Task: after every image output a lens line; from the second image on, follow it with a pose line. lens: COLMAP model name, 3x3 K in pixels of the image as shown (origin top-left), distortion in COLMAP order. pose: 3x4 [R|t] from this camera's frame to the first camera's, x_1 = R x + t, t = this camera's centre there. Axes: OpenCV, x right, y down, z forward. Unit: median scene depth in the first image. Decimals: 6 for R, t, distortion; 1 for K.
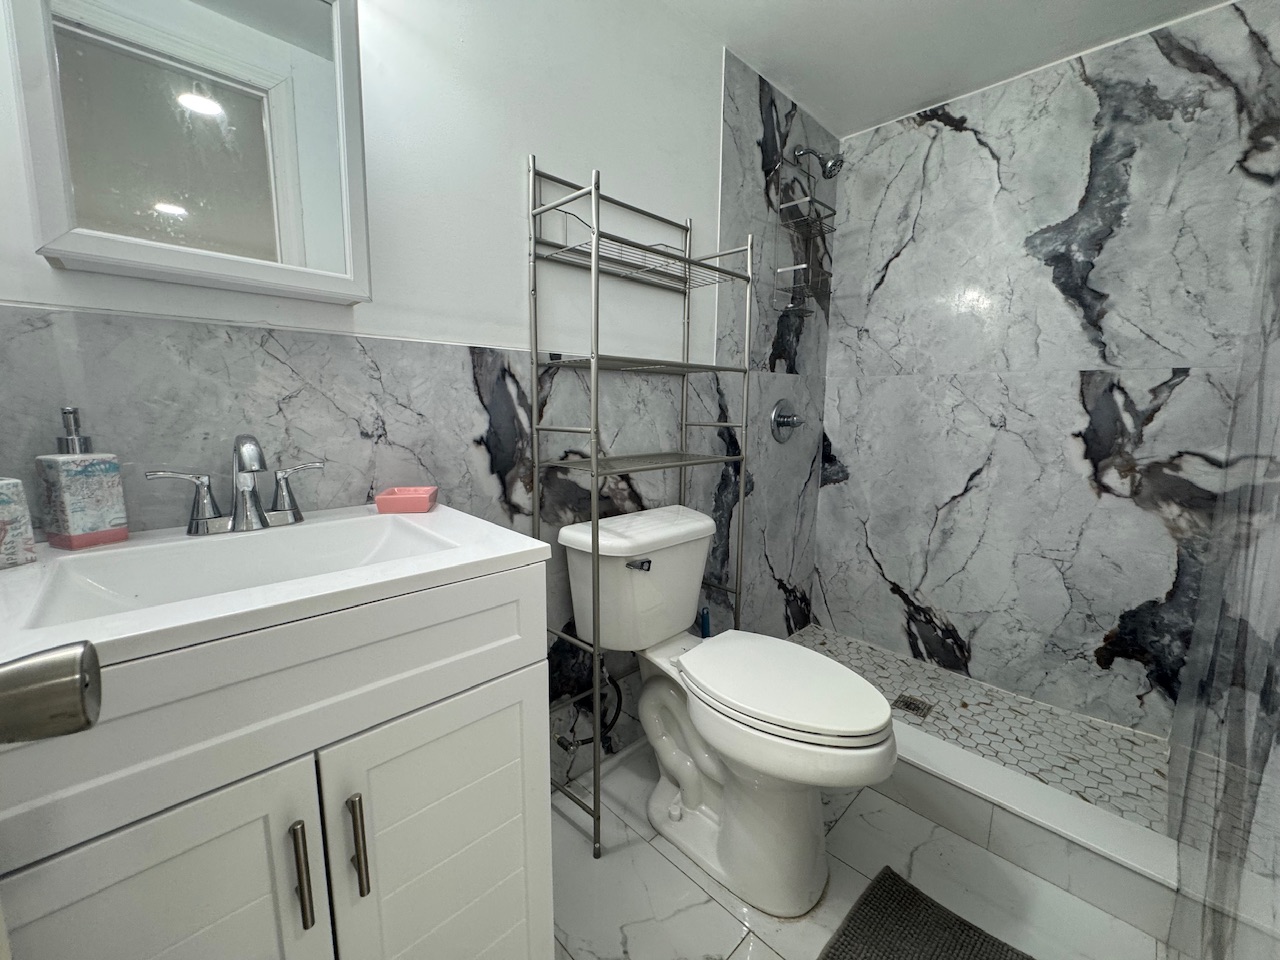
lens RADIAL K [[510.6, 0, 635.4], [0, 510.6, 480.1], [0, 0, 1]] dist [-0.006549, 0.000599]
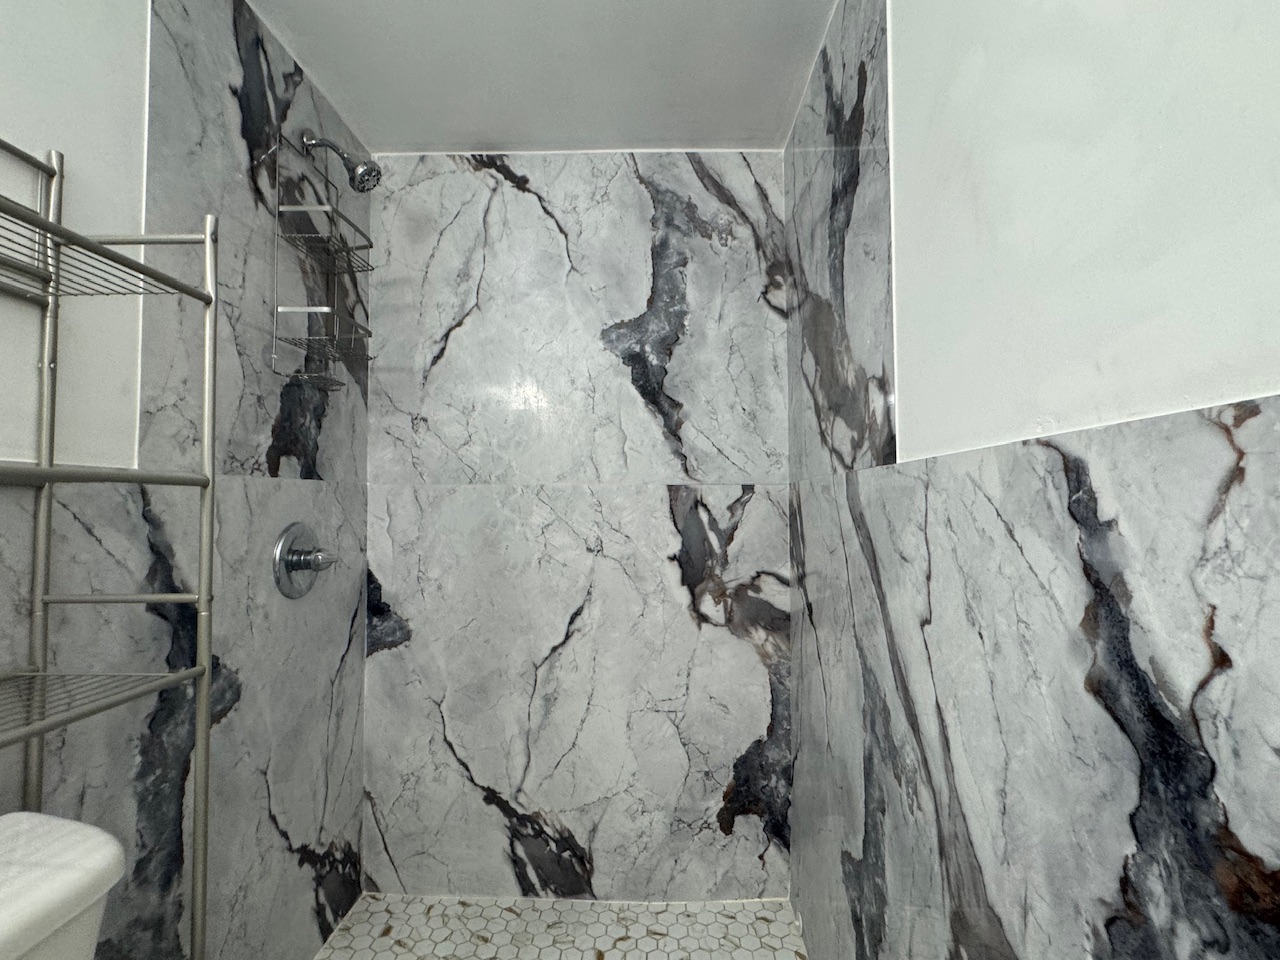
lens RADIAL K [[632.1, 0, 639.7], [0, 632.1, 481.7], [0, 0, 1]] dist [-0.001105, 0.000221]
pose [[0.715191, 0.015607, 0.698755, 0.075590], [0.111749, 0.984336, -0.136362, -0.072047], [-0.689937, 0.175610, 0.702245, 0.248992]]
